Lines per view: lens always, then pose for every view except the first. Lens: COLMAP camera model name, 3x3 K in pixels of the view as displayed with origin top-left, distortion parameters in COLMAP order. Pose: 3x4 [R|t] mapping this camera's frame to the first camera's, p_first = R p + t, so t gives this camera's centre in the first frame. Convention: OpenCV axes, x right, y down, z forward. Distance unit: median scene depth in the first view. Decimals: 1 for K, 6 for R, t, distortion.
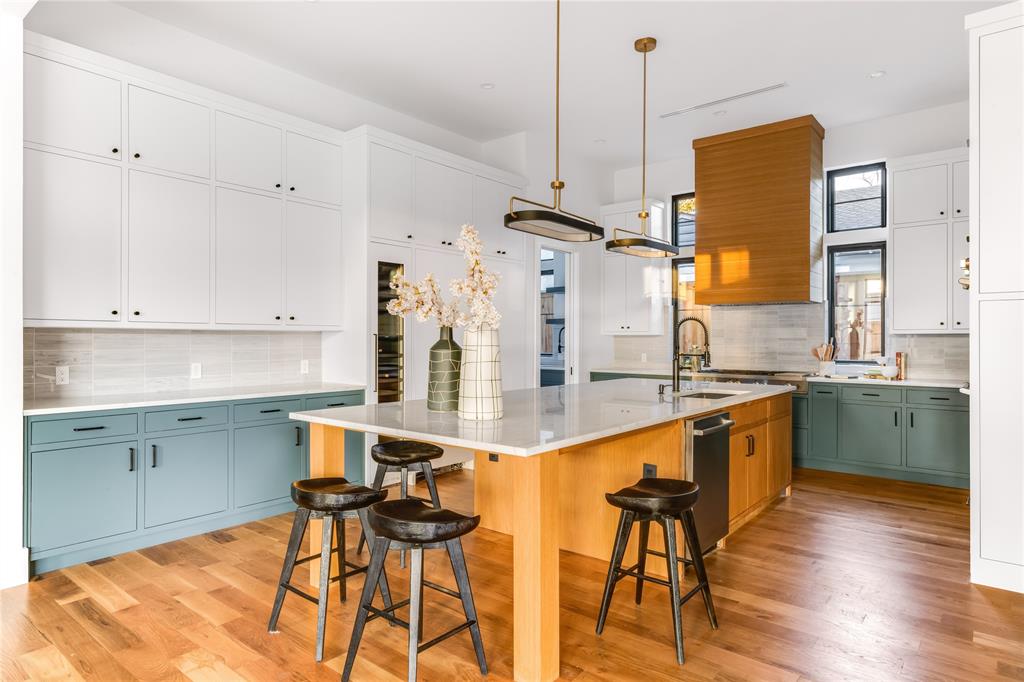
lens RADIAL K [[596.8, 0, 513.3], [0, 596.8, 338.2], [0, 0, 1]] dist [0.002833, 0.002243]
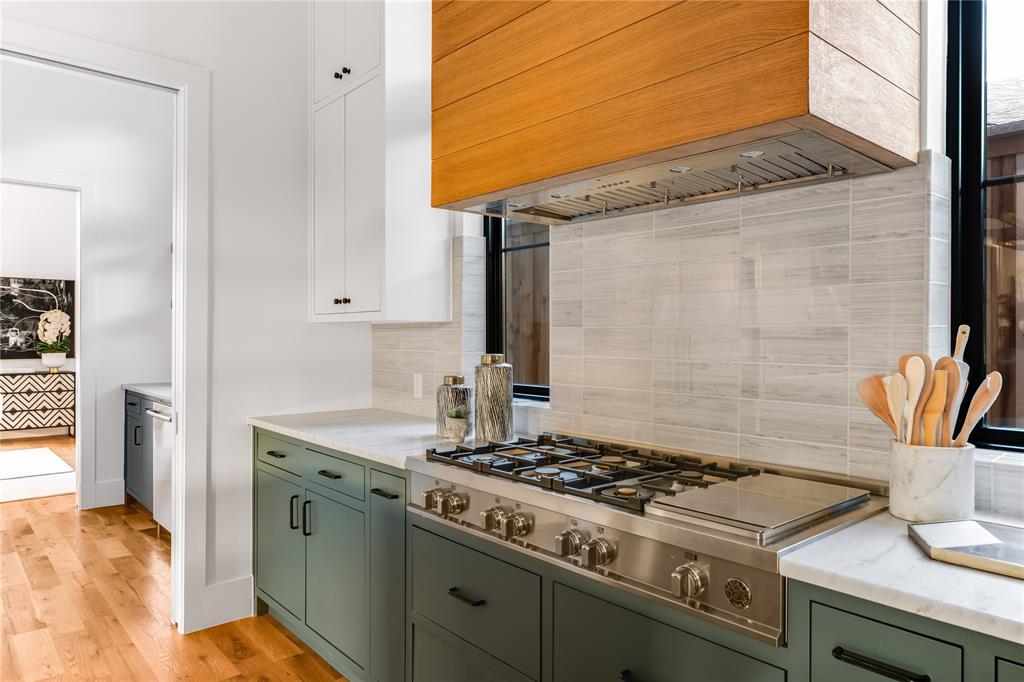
lens RADIAL K [[670.8, 0, 509.7], [0, 670.8, 340.1], [0, 0, 1]] dist [0.001318, -0.000152]
pose [[0.985166, 0.001642, -0.171596, 0.426323], [-0.001202, 0.999996, 0.002669, 0.004644], [0.171600, -0.002423, 0.985164, 0.758879]]
